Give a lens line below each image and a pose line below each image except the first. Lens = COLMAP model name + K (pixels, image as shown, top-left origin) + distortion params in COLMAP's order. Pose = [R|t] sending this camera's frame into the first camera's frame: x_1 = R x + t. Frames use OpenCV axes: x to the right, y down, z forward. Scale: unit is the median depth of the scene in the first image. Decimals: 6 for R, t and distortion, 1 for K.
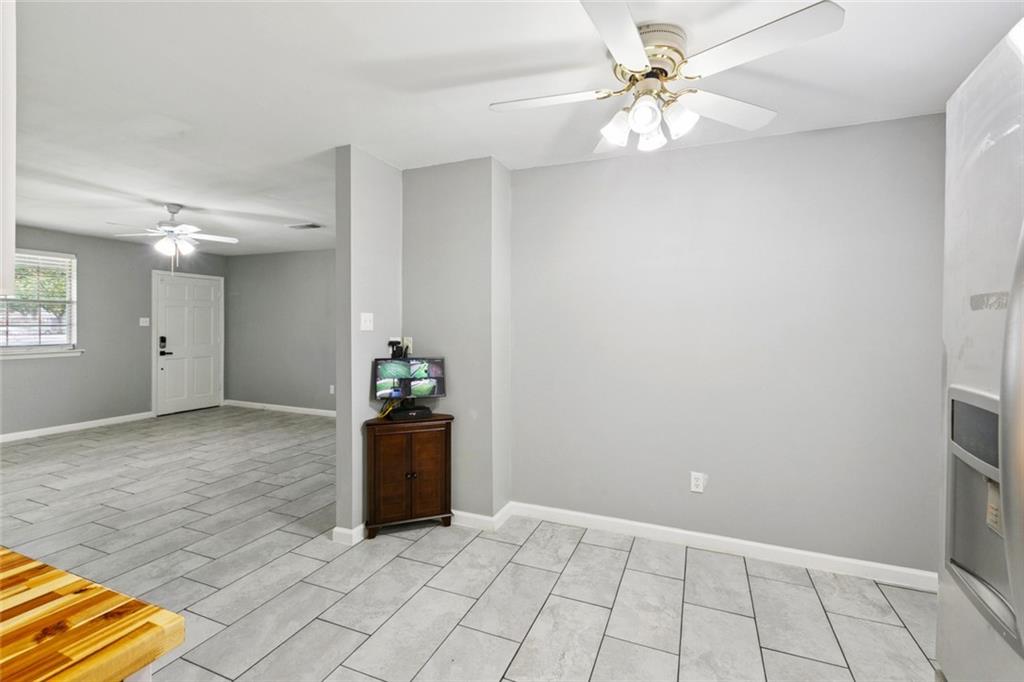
lens RADIAL K [[472.9, 0, 513.0], [0, 472.9, 325.4], [0, 0, 1]] dist [0.006243, -0.002528]
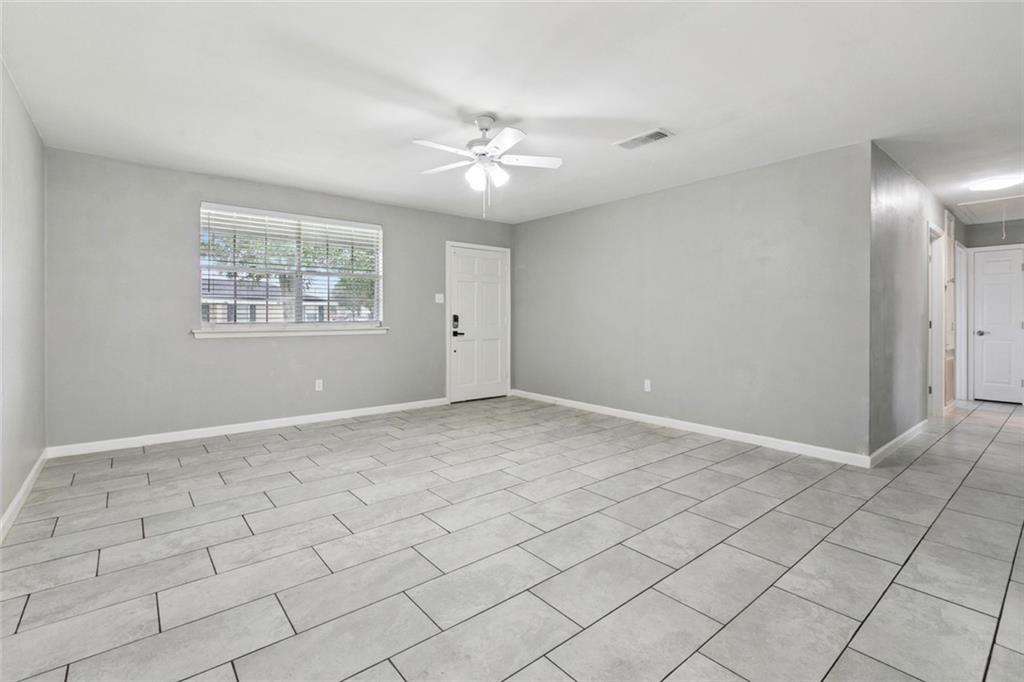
lens RADIAL K [[472.9, 0, 503.5], [0, 472.9, 317.6], [0, 0, 1]] dist [0.006243, -0.002528]
pose [[0.880832, -0.006240, -0.473389, -0.265846], [0.004037, 0.999976, -0.005669, 0.038479], [0.473413, 0.003083, 0.880835, 0.287830]]
